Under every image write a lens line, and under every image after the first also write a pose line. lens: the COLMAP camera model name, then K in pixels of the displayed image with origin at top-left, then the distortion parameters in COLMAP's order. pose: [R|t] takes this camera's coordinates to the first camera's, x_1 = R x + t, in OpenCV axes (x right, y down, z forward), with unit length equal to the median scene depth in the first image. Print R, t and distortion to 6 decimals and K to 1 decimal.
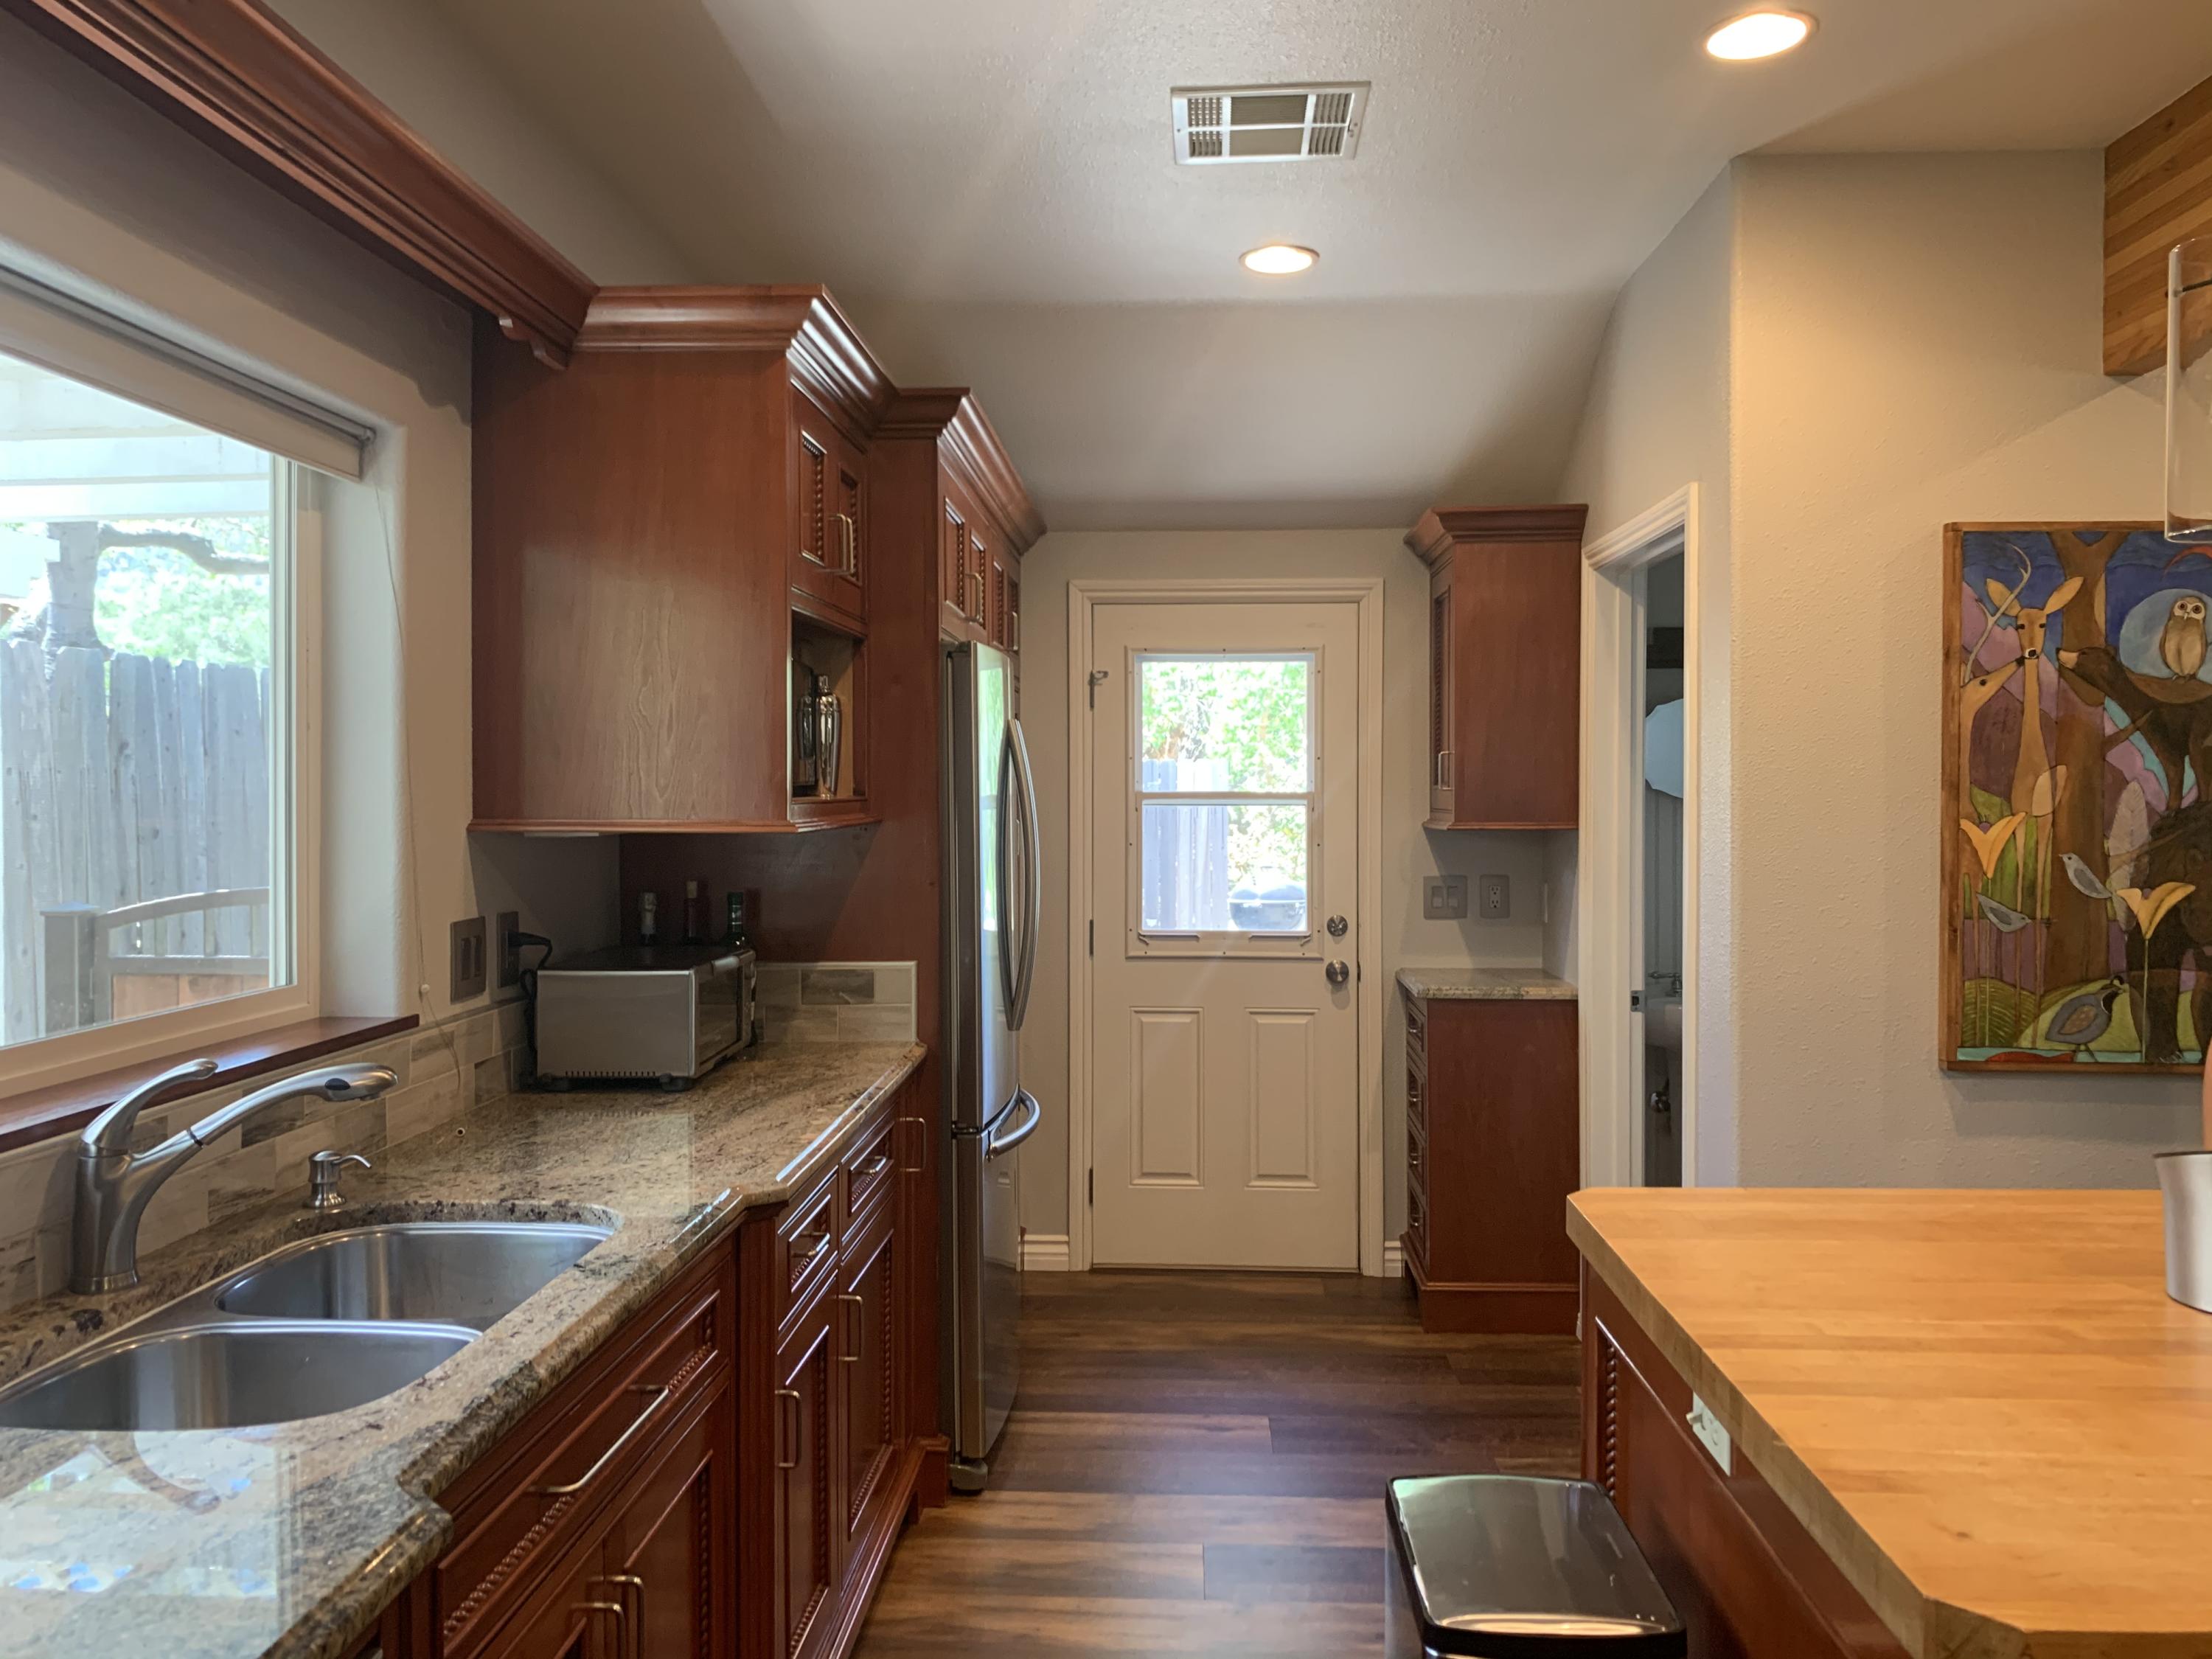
lens RADIAL K [[1686.1, 0, 1095.6], [0, 1686.1, 823.6], [0, 0, 1]] dist [0.009410, -0.001525]
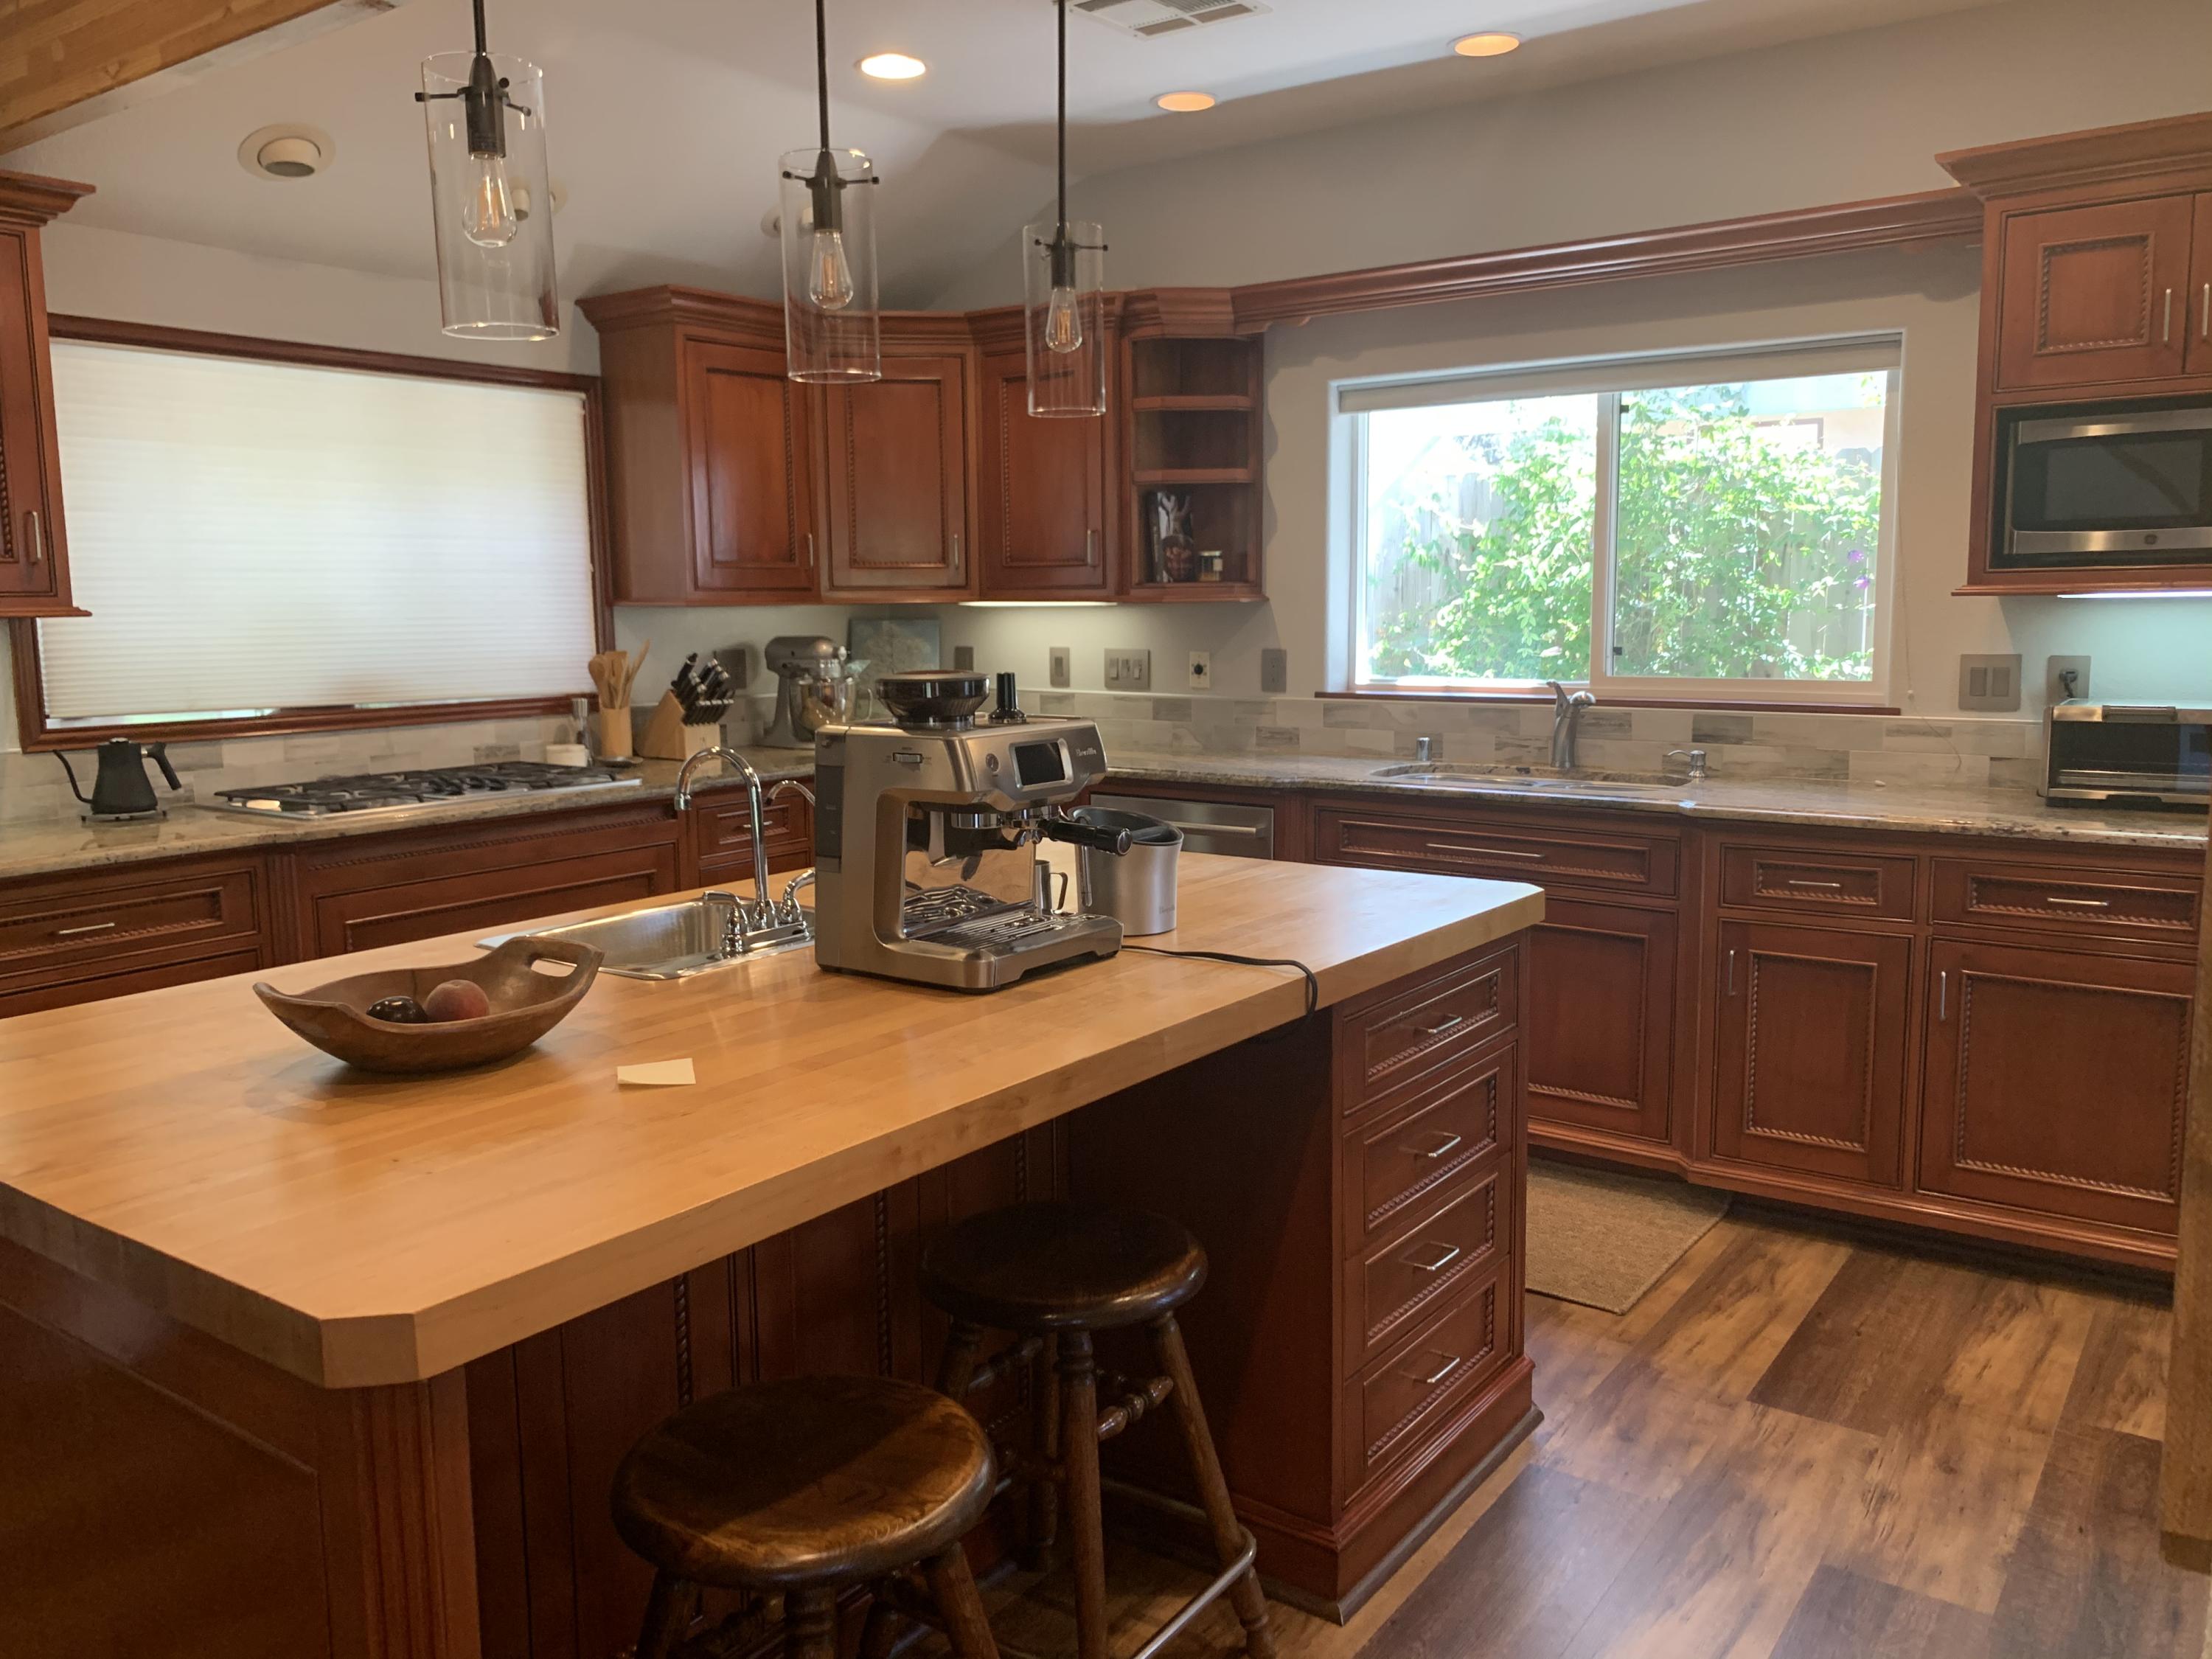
lens RADIAL K [[1686.1, 0, 1106.1], [0, 1686.1, 828.8], [0, 0, 1]] dist [0.009410, -0.001525]
pose [[-0.541636, 0.122958, -0.831572, 1.053833], [-0.005830, 0.988671, 0.149985, -0.005895], [0.840593, 0.086086, -0.534783, 0.988473]]
